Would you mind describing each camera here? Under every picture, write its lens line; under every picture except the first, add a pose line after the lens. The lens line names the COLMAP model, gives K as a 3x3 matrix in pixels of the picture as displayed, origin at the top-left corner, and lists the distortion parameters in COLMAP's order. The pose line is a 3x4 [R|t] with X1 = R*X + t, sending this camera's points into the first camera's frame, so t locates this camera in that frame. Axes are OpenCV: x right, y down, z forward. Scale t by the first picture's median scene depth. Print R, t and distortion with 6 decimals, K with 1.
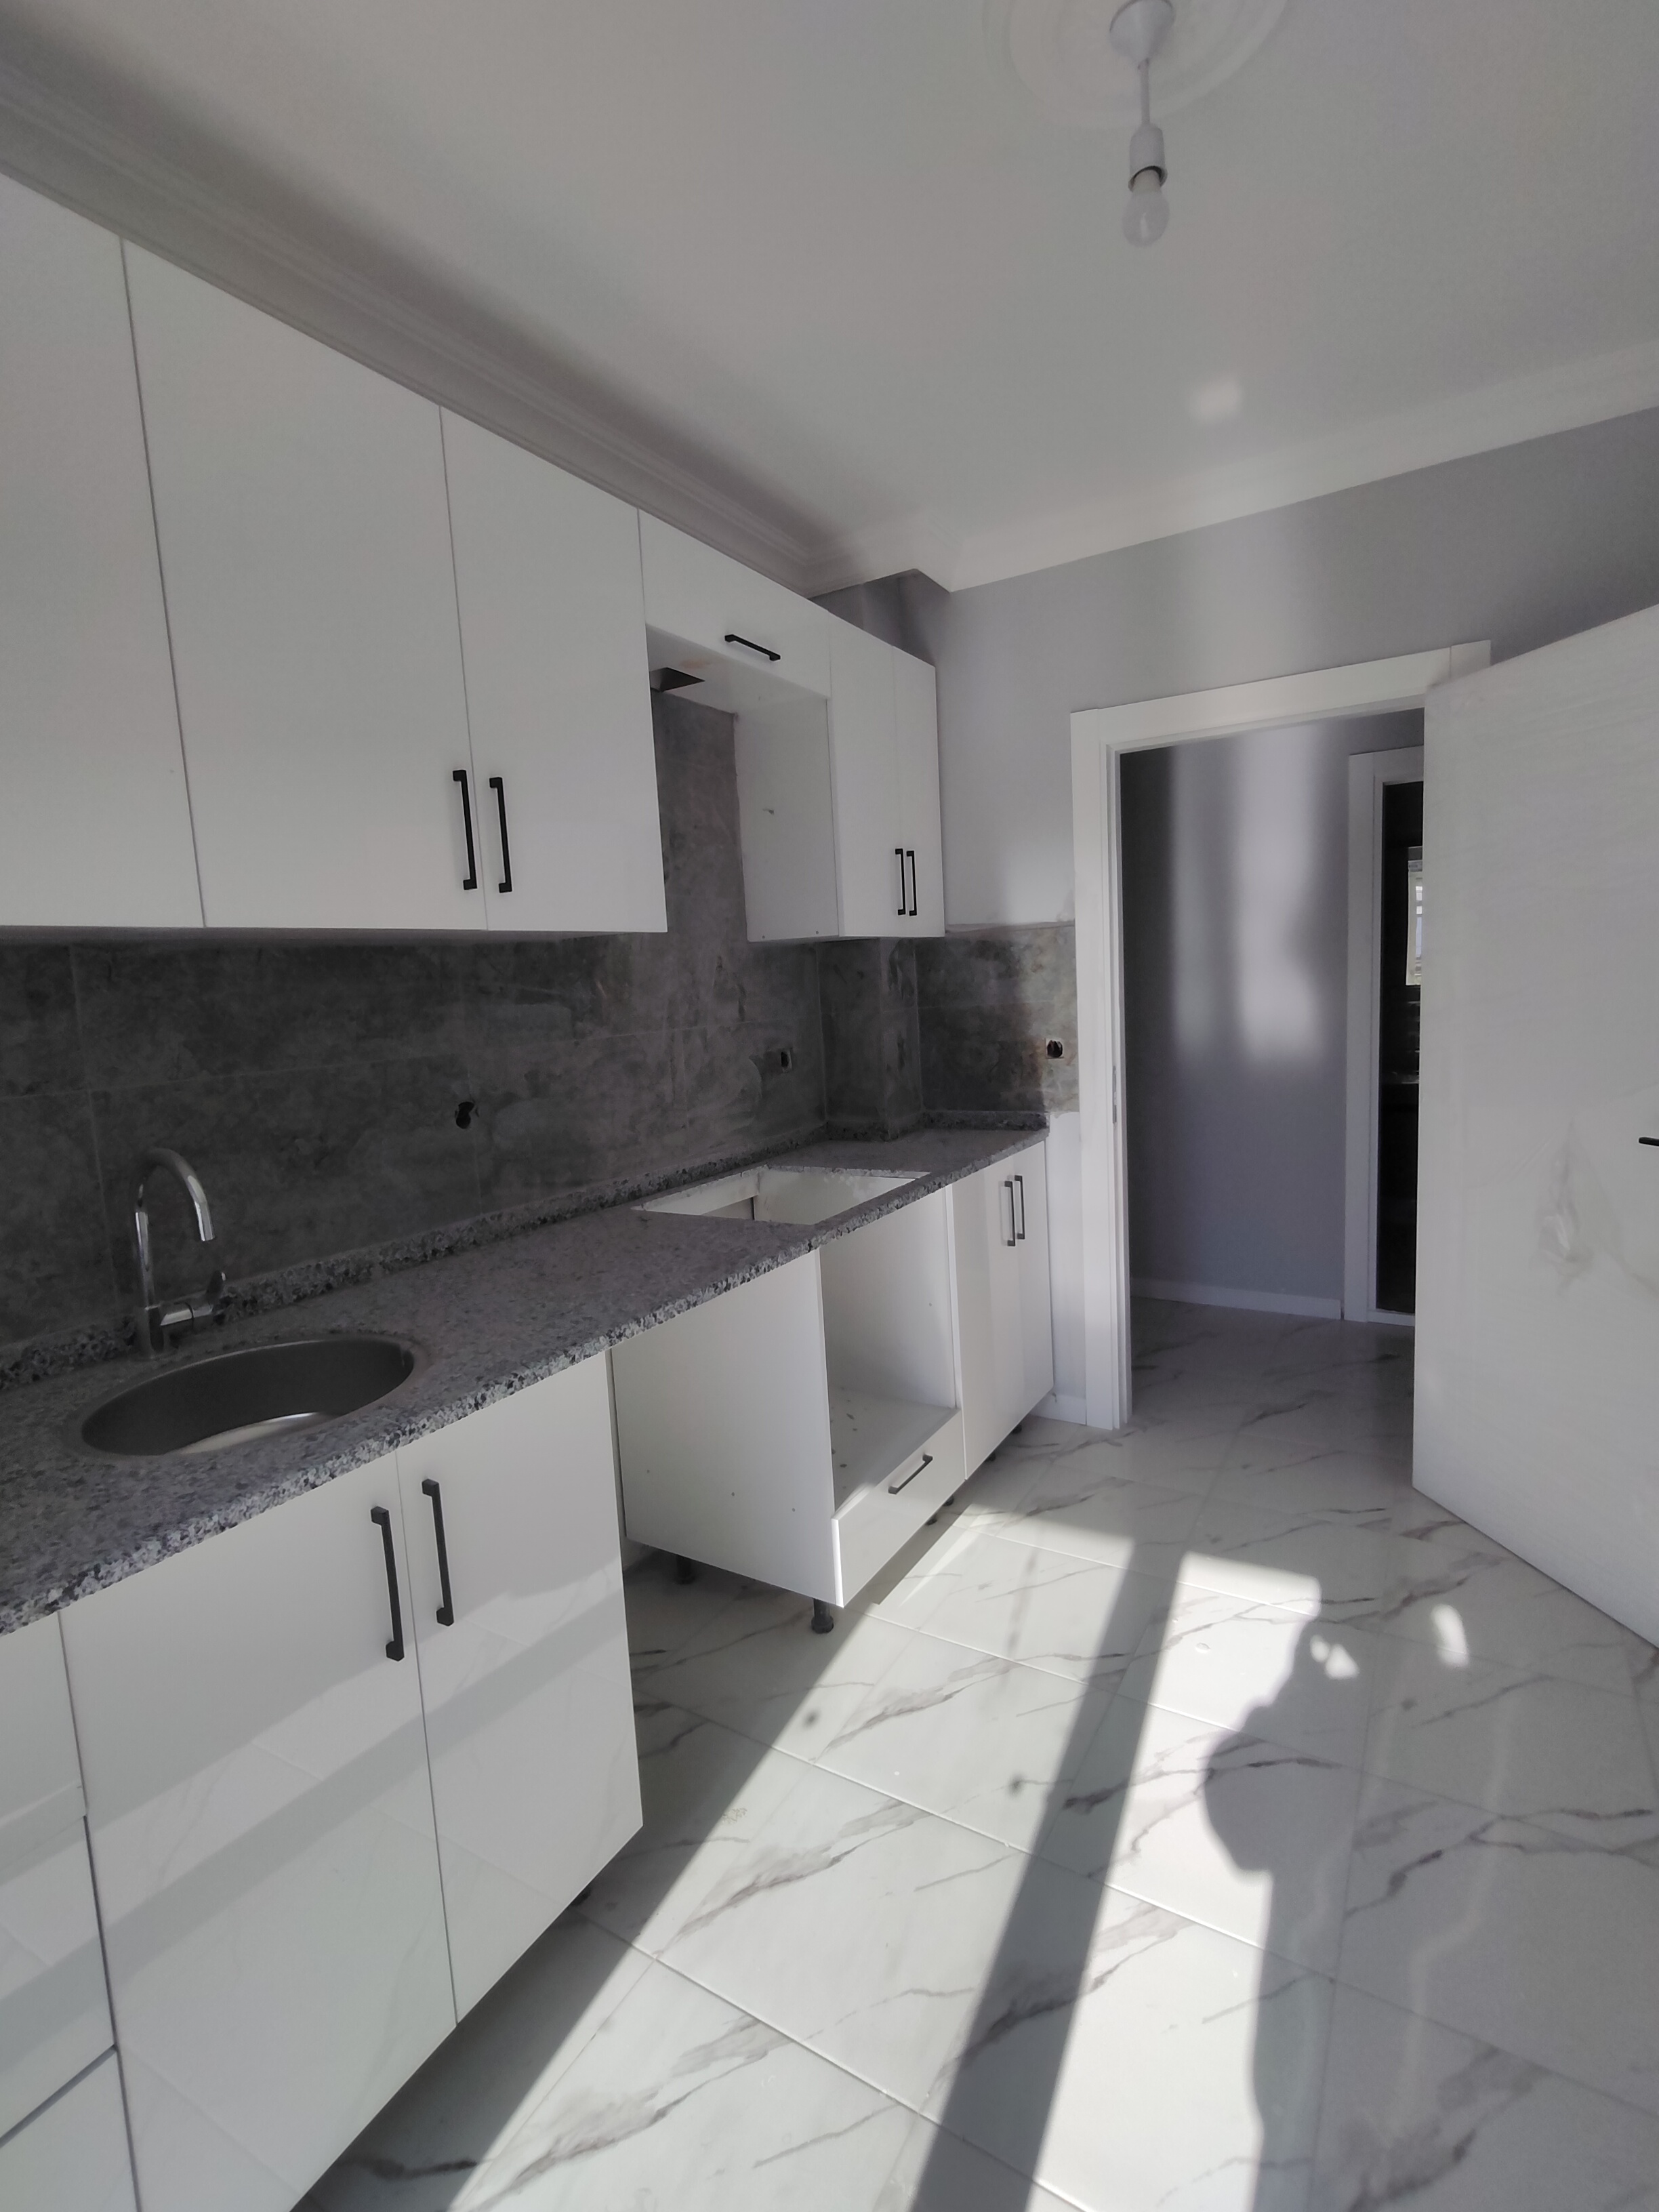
lens RADIAL K [[1033.0, 0, 839.6], [0, 1033.0, 1104.6], [0, 0, 1]] dist [-0.009187, 0.003665]
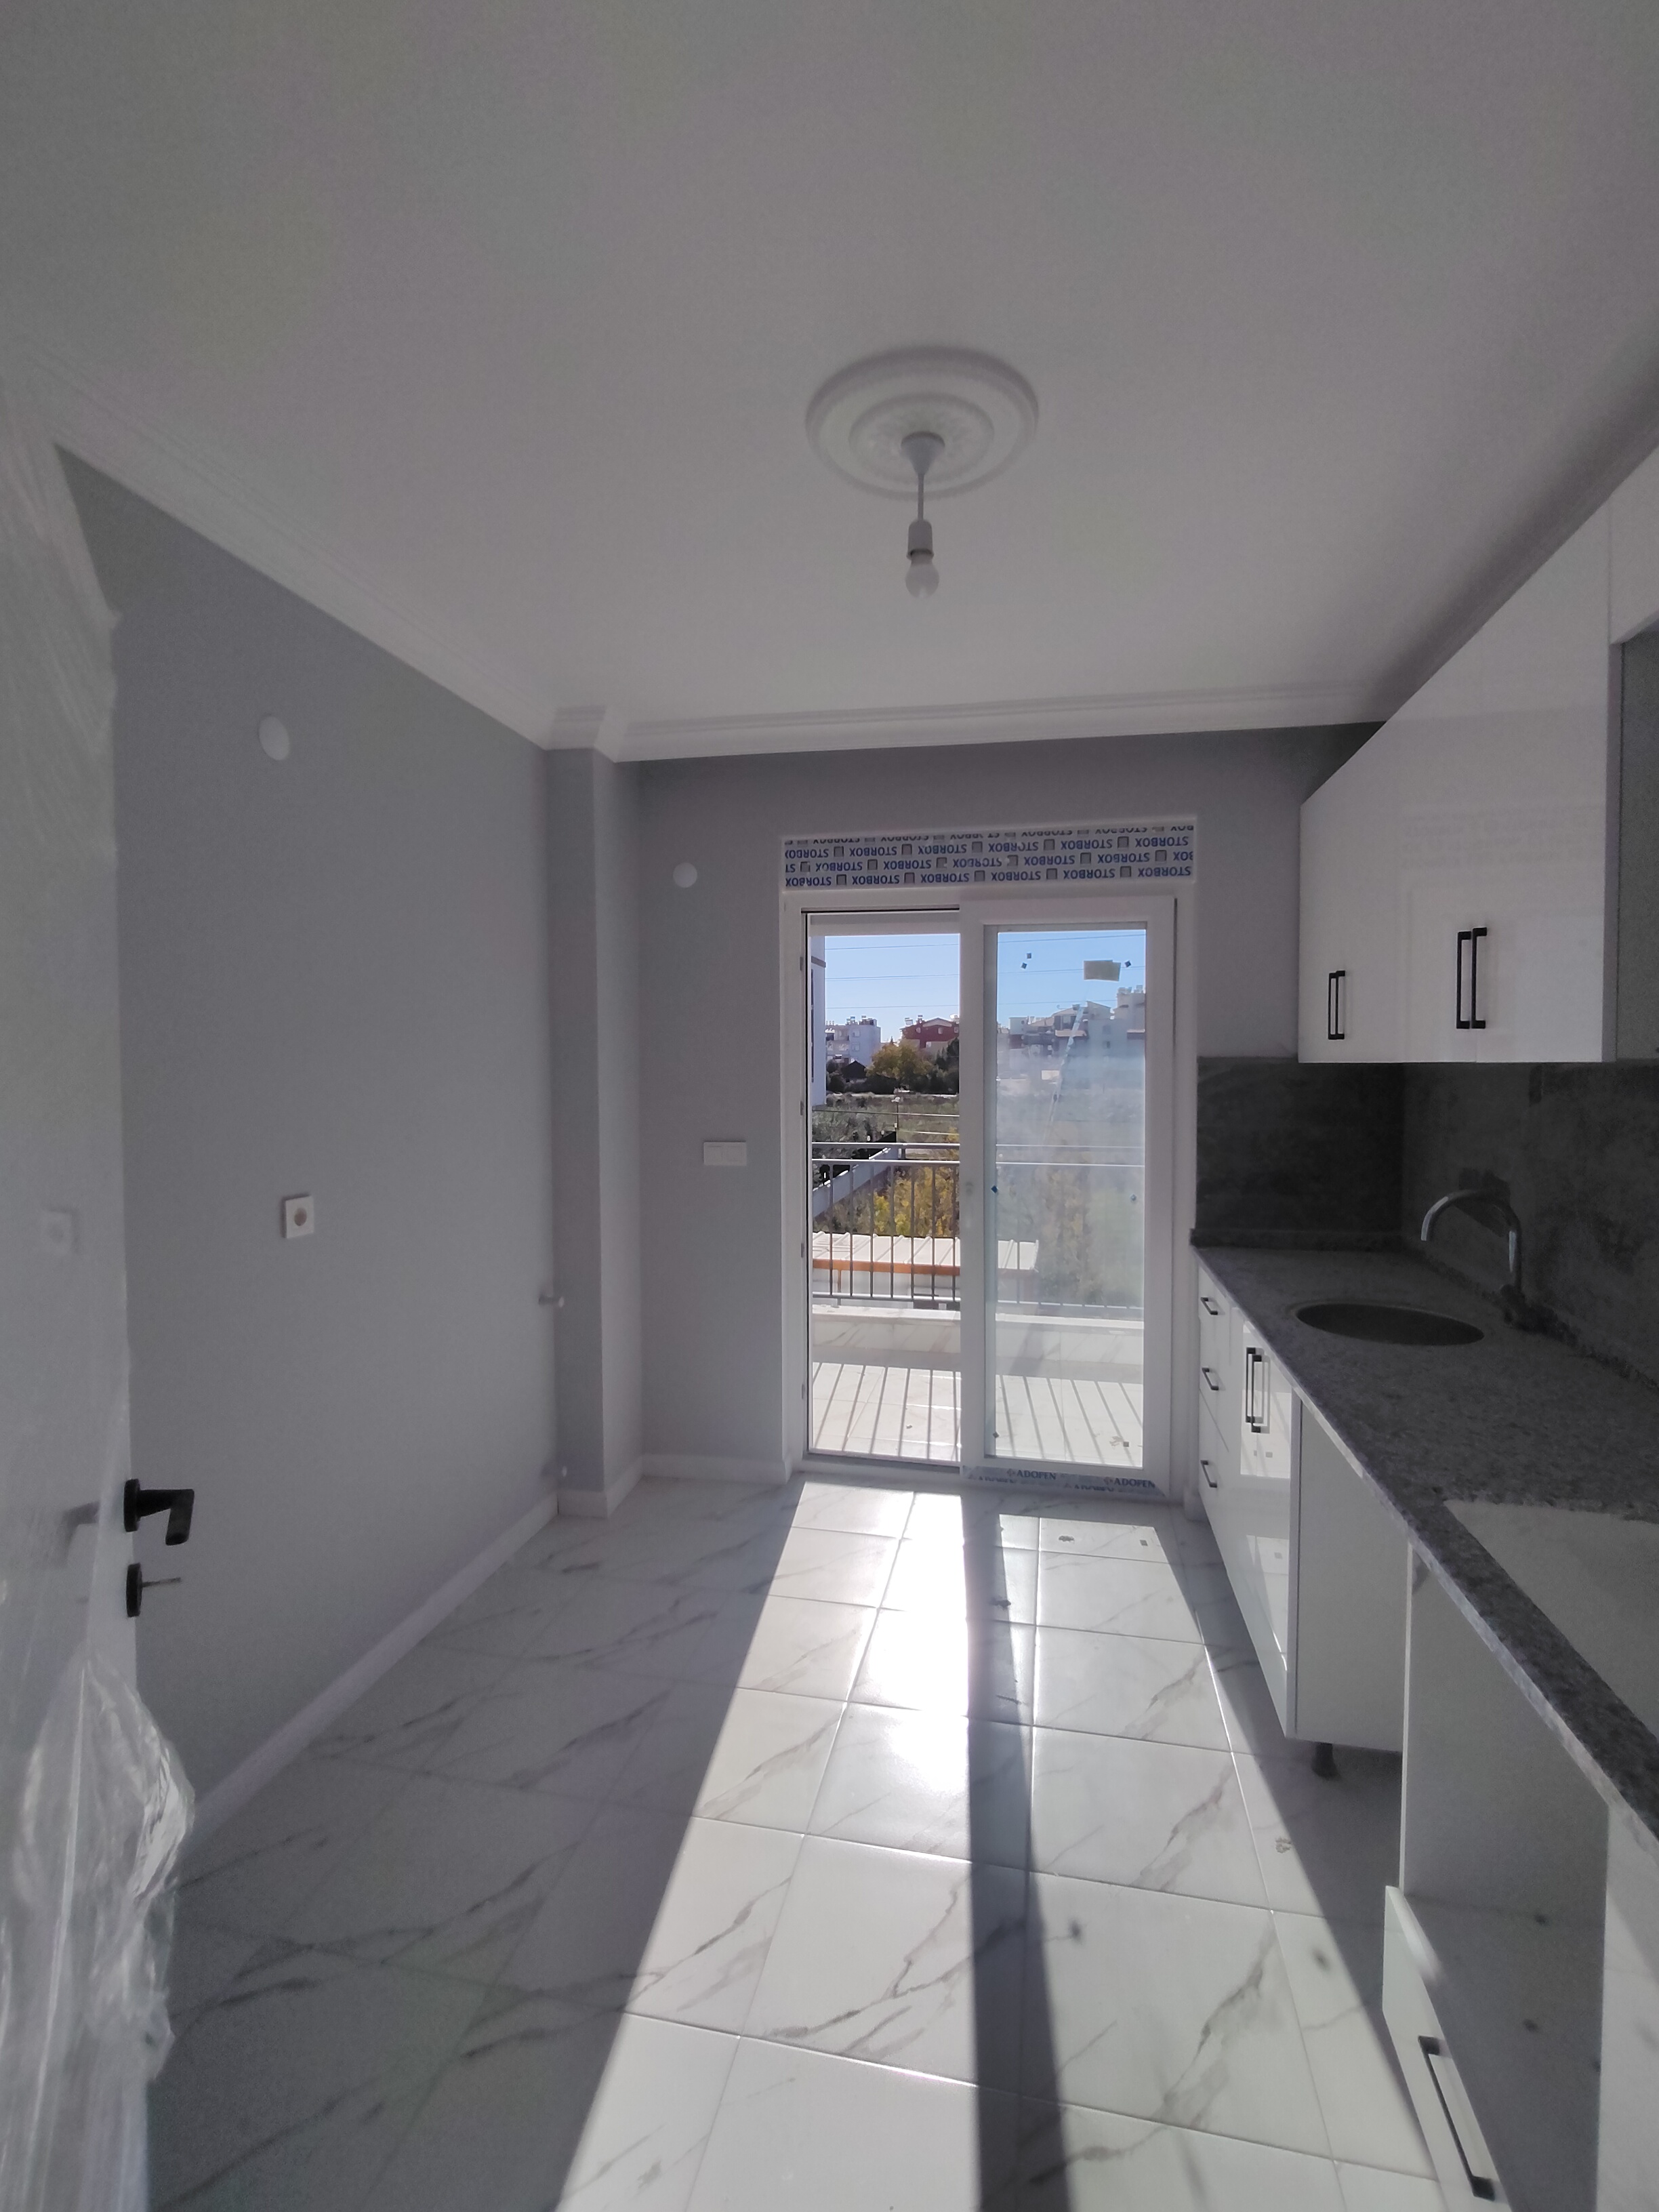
lens RADIAL K [[1033.0, 0, 852.9], [0, 1033.0, 1104.4], [0, 0, 1]] dist [-0.009187, 0.003665]
pose [[-0.940125, 0.067894, -0.333998, 0.667338], [0.011680, 0.985801, 0.167514, -0.312467], [0.340628, 0.153583, -0.927569, 1.762182]]
